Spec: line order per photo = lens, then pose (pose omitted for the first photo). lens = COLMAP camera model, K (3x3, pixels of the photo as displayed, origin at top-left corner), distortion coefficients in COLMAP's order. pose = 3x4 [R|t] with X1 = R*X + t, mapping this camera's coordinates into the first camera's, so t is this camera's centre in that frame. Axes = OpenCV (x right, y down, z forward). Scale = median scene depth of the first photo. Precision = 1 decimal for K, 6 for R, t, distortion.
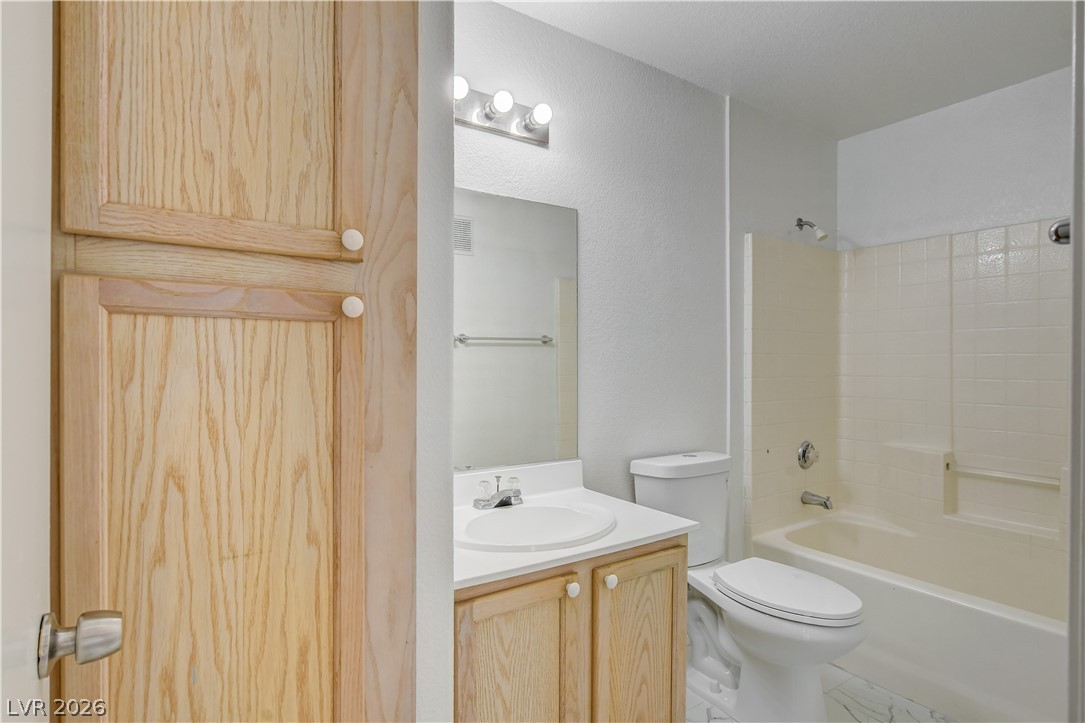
lens RADIAL K [[572.7, 0, 546.6], [0, 572.7, 361.0], [0, 0, 1]] dist [0.002949, 0.000500]
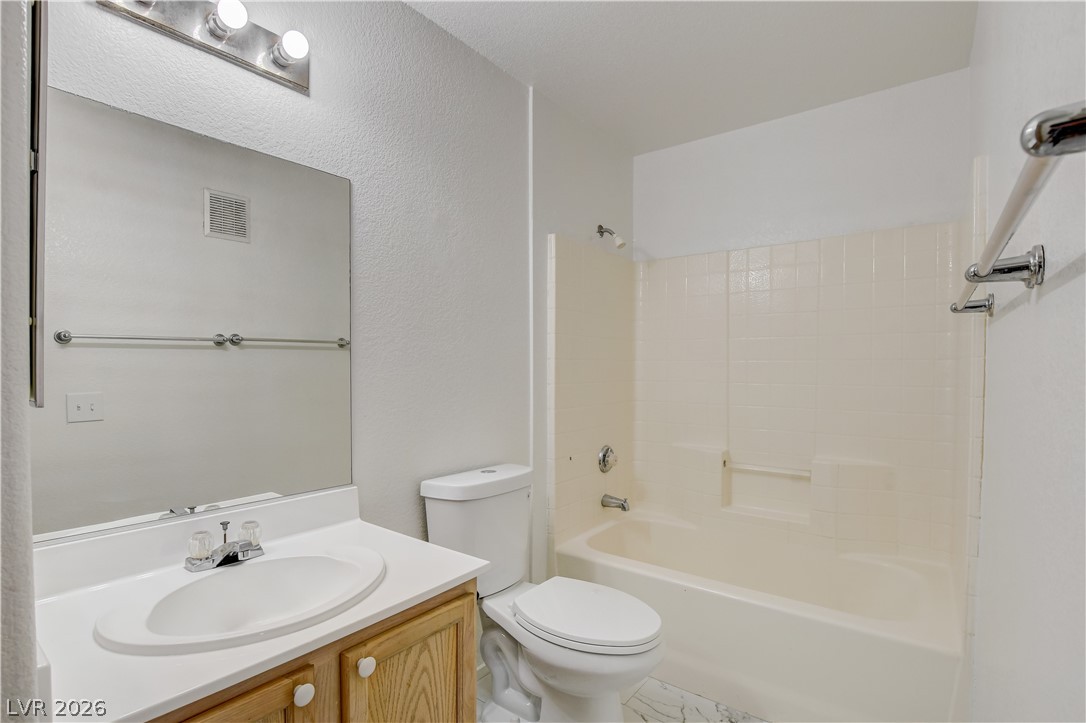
lens RADIAL K [[522.2, 0, 543.0], [0, 522.2, 361.5], [0, 0, 1]] dist [-0.033750, 0.054490]
pose [[0.952100, 0.005306, 0.305739, 0.079802], [-0.002055, 0.999938, -0.010954, 0.001281], [-0.305779, 0.009801, 0.952052, 0.192786]]
